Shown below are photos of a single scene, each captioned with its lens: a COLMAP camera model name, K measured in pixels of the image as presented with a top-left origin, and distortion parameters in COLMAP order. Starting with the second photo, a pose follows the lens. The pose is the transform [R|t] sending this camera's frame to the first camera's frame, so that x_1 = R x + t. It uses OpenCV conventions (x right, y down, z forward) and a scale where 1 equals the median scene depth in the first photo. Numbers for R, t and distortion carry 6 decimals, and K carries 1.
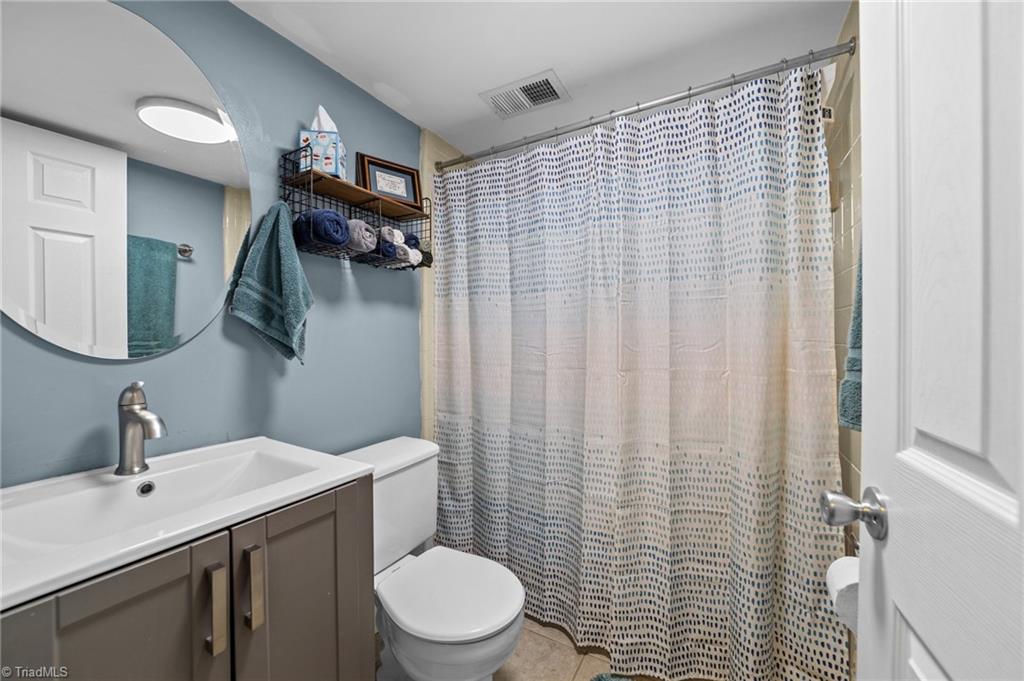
lens RADIAL K [[393.0, 0, 508.8], [0, 393.0, 335.9], [0, 0, 1]] dist [-0.009507, 0.000376]
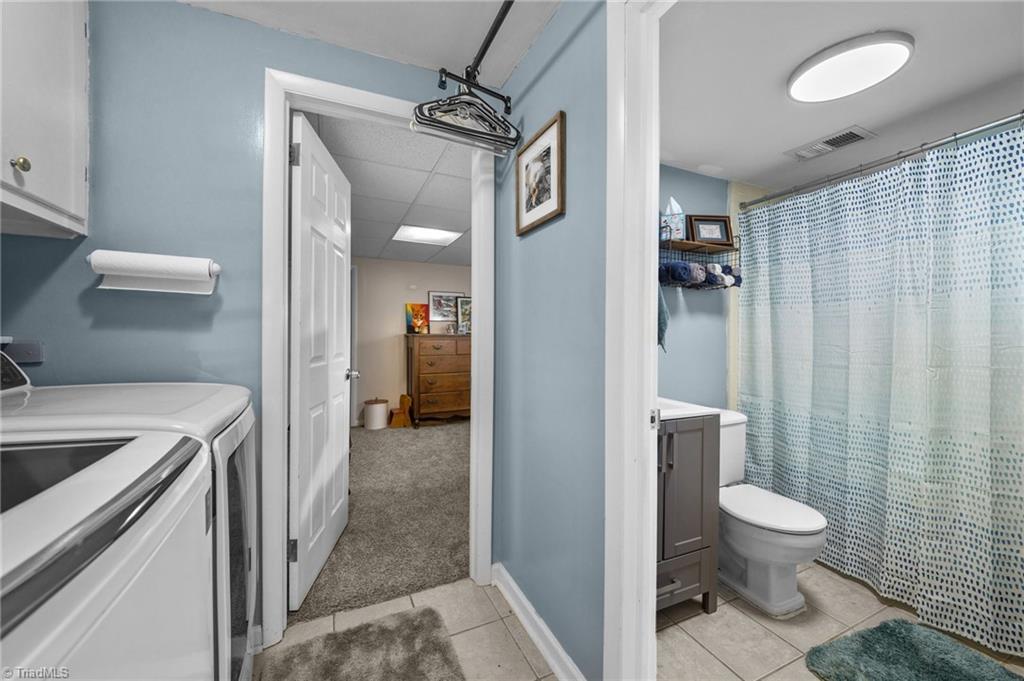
lens RADIAL K [[393.0, 0, 508.8], [0, 393.0, 335.9], [0, 0, 1]] dist [-0.009507, 0.000376]
pose [[0.808320, 0.005200, -0.588720, -0.048084], [-0.004628, 0.999986, 0.002478, -0.001101], [0.588725, 0.000721, 0.808333, -0.624072]]
